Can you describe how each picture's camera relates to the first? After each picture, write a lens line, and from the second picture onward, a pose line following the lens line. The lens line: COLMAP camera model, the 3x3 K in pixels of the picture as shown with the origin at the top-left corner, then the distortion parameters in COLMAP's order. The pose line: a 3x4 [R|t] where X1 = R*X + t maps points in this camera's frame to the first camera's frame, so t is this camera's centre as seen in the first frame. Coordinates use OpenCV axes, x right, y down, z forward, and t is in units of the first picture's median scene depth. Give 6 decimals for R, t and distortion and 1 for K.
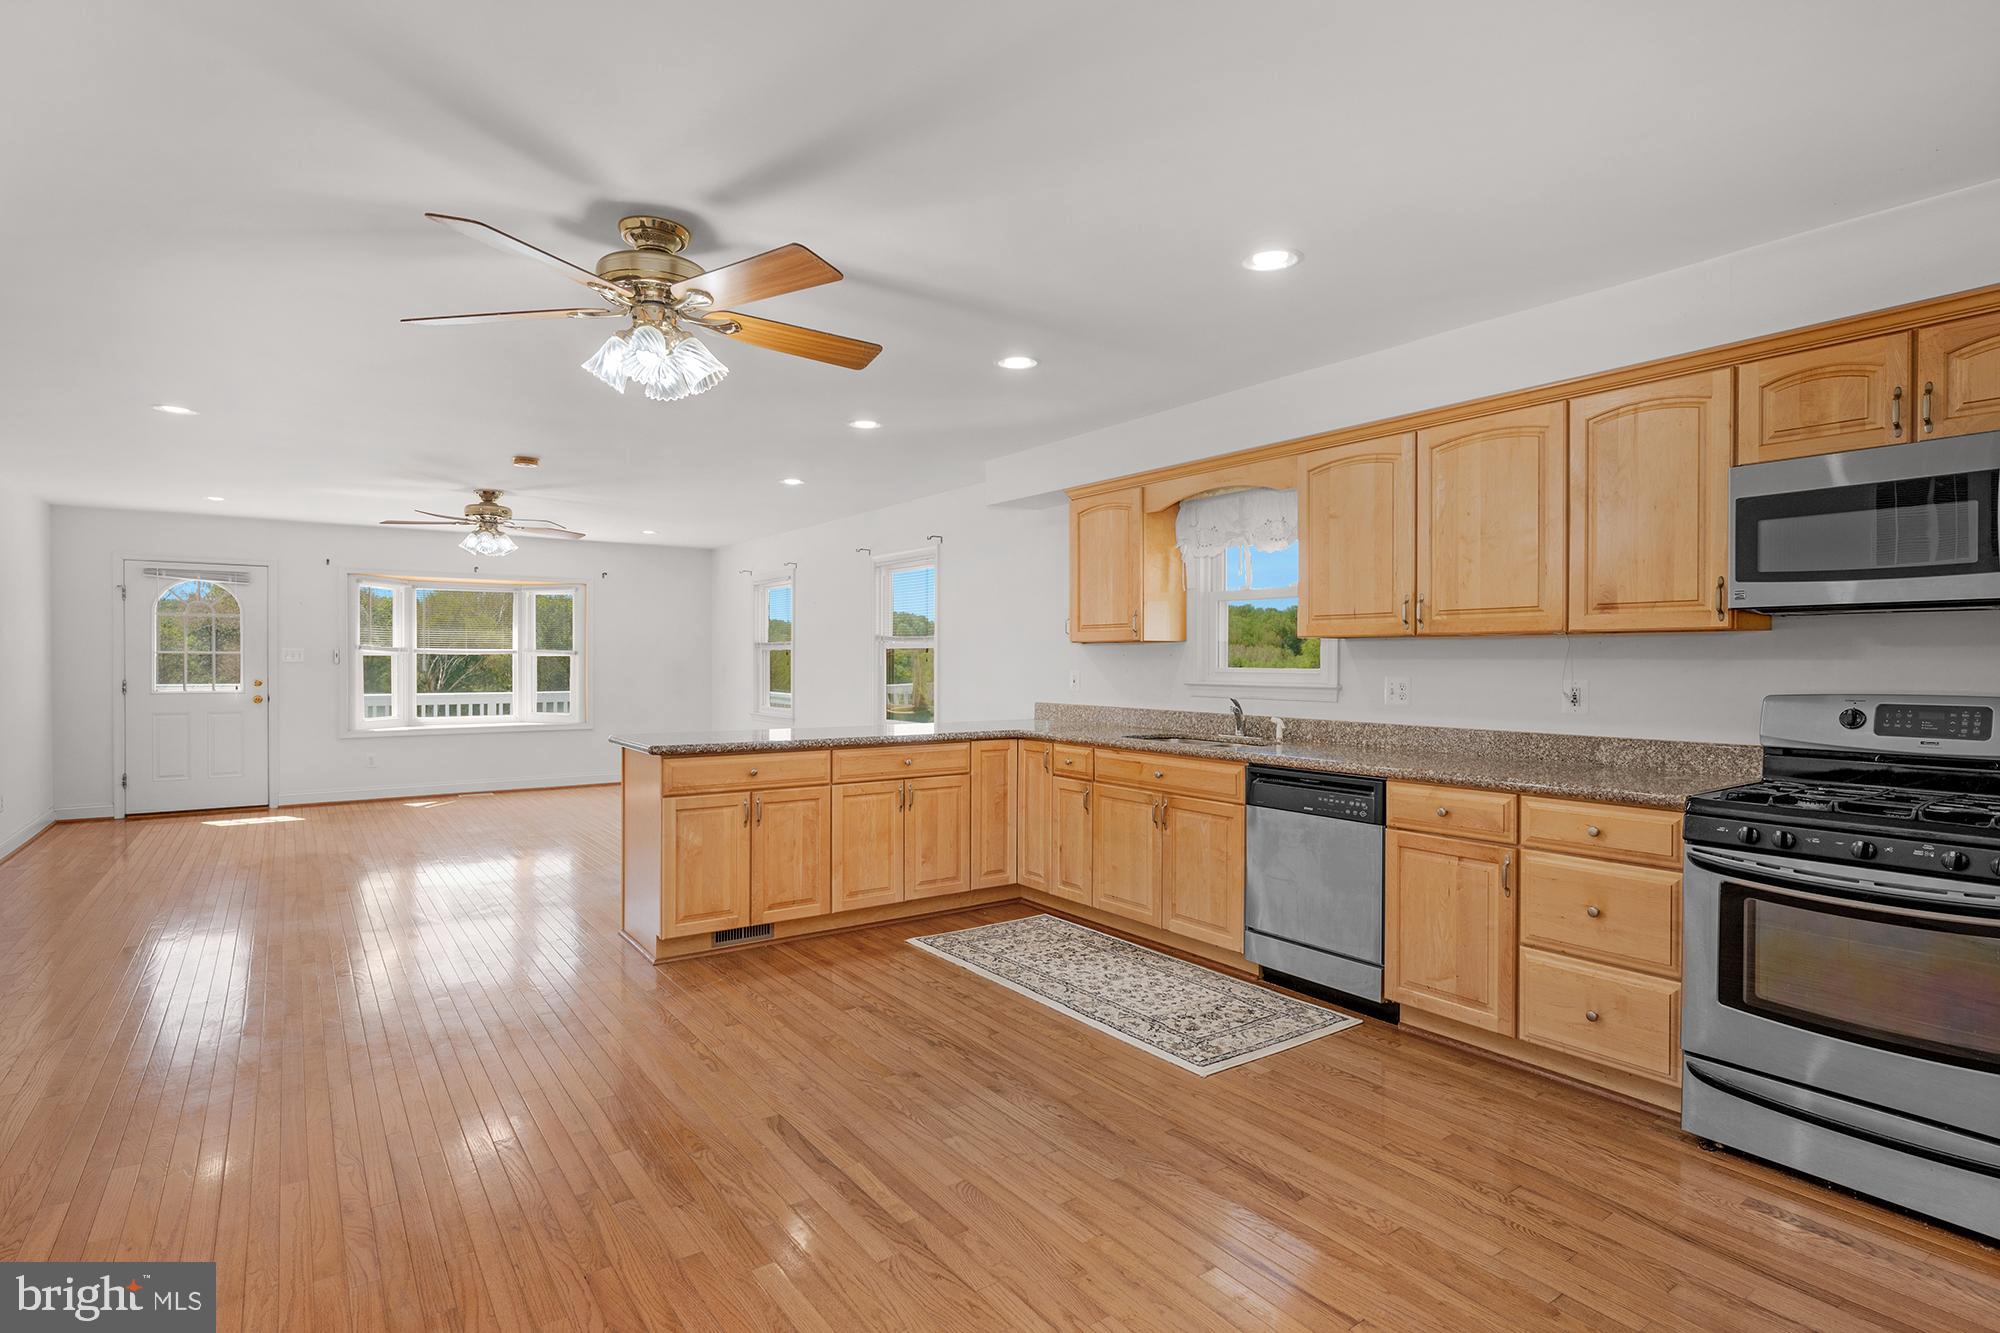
lens RADIAL K [[980.3, 0, 1031.5], [0, 980.3, 660.8], [0, 0, 1]] dist [0.000067, 0.000881]
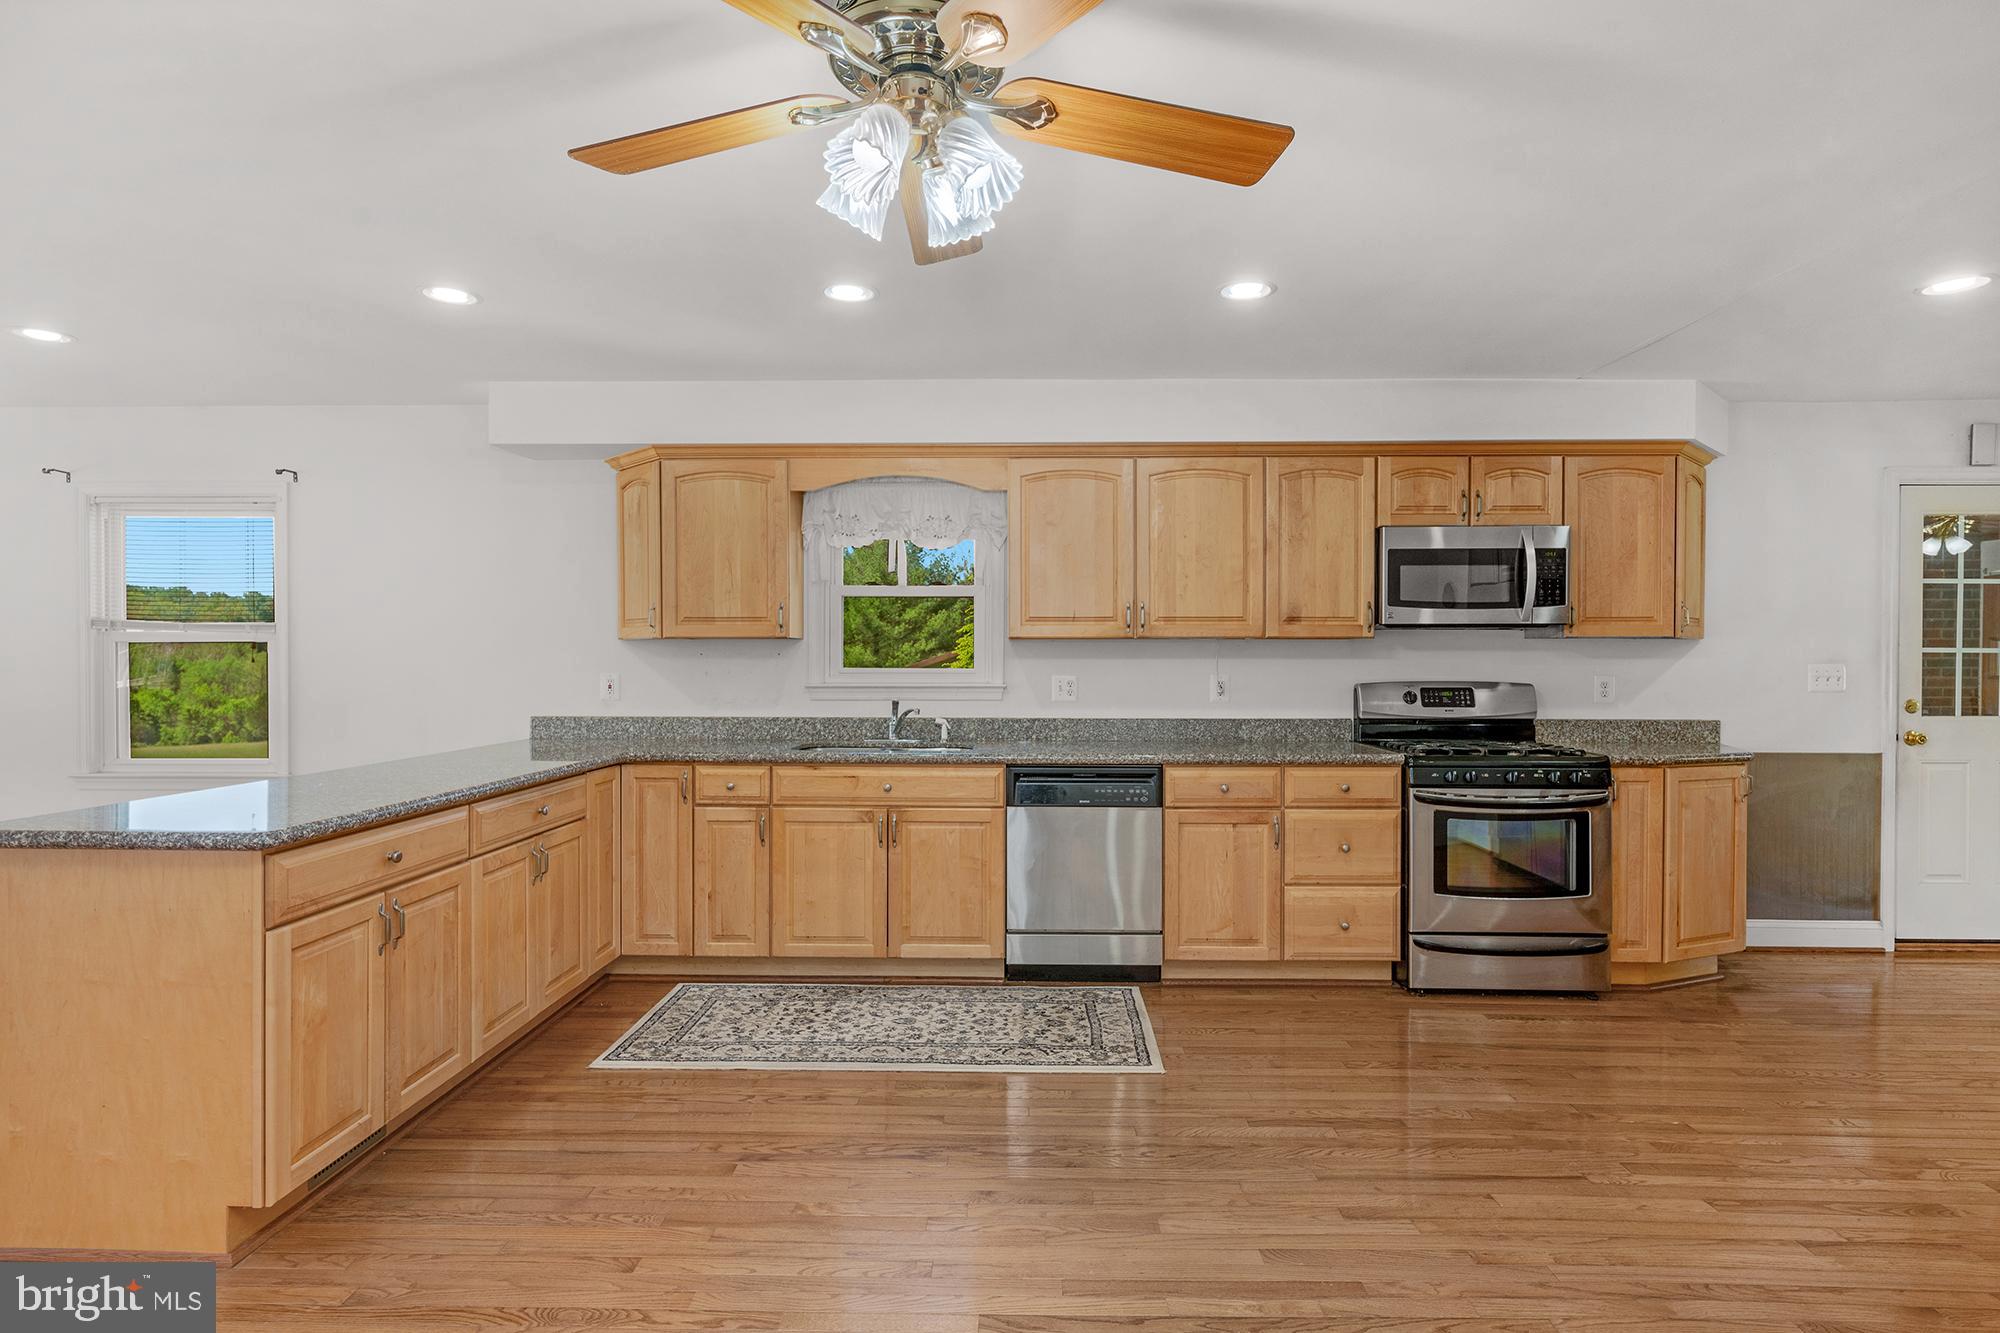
lens RADIAL K [[980.3, 0, 1007.3], [0, 980.3, 664.2], [0, 0, 1]] dist [0.000067, 0.000881]
pose [[0.617625, -0.005372, 0.786454, -0.611040], [0.000947, 0.999981, 0.006087, -0.002782], [-0.786472, -0.003015, 0.617618, 0.429636]]
